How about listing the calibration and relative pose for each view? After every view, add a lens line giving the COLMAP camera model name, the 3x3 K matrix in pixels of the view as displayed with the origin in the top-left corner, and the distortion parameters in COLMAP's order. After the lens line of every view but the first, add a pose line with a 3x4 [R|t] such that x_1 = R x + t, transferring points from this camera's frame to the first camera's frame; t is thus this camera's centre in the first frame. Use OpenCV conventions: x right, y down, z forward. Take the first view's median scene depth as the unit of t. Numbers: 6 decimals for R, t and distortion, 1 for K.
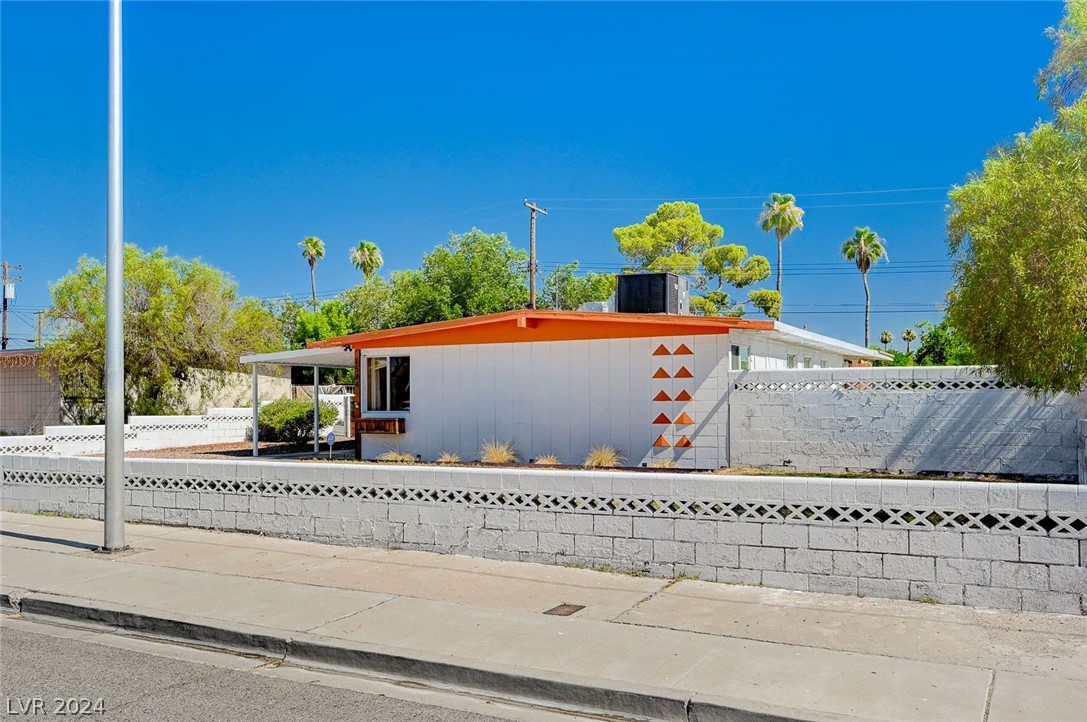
lens RADIAL K [[960.4, 0, 554.3], [0, 960.4, 362.7], [0, 0, 1]] dist [-0.021595, 0.005571]
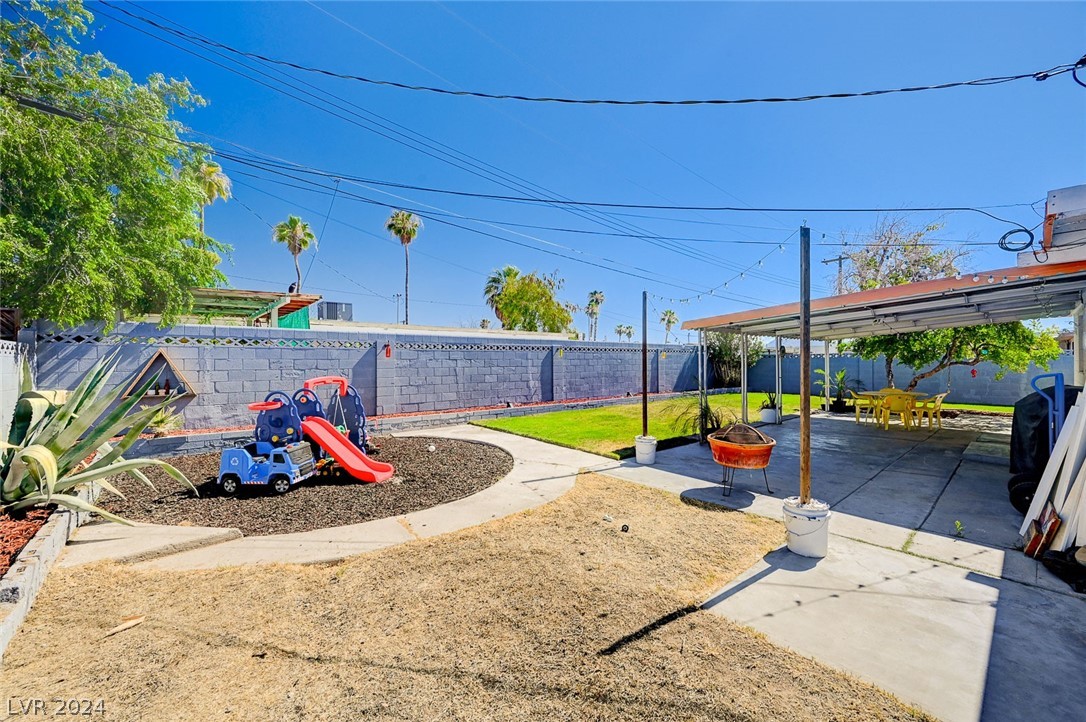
lens RADIAL K [[436.2, 0, 545.4], [0, 436.2, 361.5], [0, 0, 1]] dist [-0.014427, -0.000204]
pose [[0.363110, 0.004941, 0.931733, -0.196591], [-0.035587, 0.999330, 0.008569, 0.068323], [-0.931067, -0.036269, 0.363042, 2.055279]]
